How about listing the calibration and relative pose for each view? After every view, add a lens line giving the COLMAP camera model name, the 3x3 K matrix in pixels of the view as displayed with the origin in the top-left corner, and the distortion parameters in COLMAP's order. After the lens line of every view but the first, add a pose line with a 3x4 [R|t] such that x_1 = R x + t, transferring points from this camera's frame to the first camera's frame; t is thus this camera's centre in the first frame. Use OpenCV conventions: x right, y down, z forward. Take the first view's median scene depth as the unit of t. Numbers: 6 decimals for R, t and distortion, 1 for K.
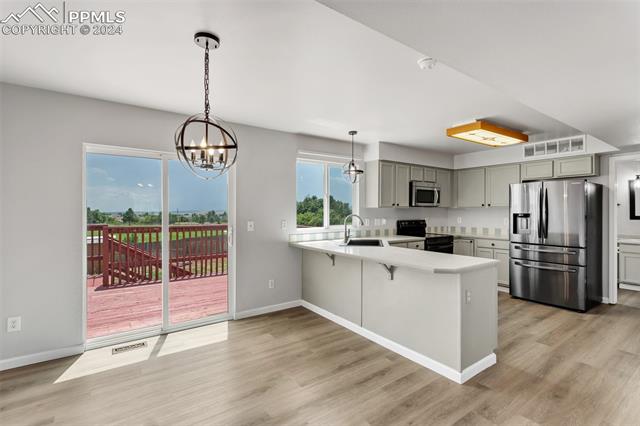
lens RADIAL K [[300.4, 0, 323.6], [0, 300.4, 210.8], [0, 0, 1]] dist [-0.002715, -0.000001]
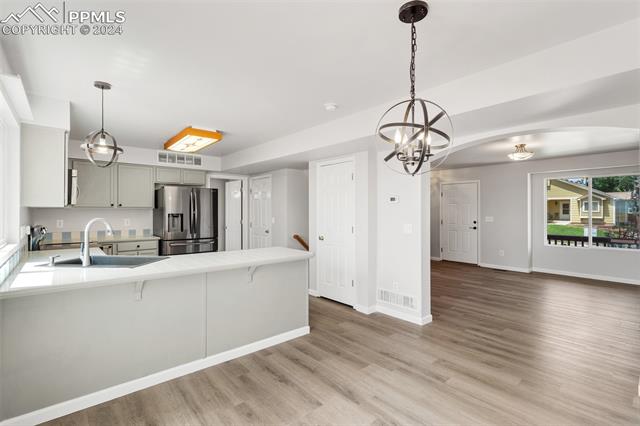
lens RADIAL K [[300.4, 0, 323.6], [0, 300.4, 210.8], [0, 0, 1]] dist [-0.002715, -0.000001]
pose [[-0.086505, -0.001093, 0.996251, -0.739936], [0.001992, 0.999997, 0.001270, -0.003144], [-0.996249, 0.002094, -0.086502, 0.807880]]
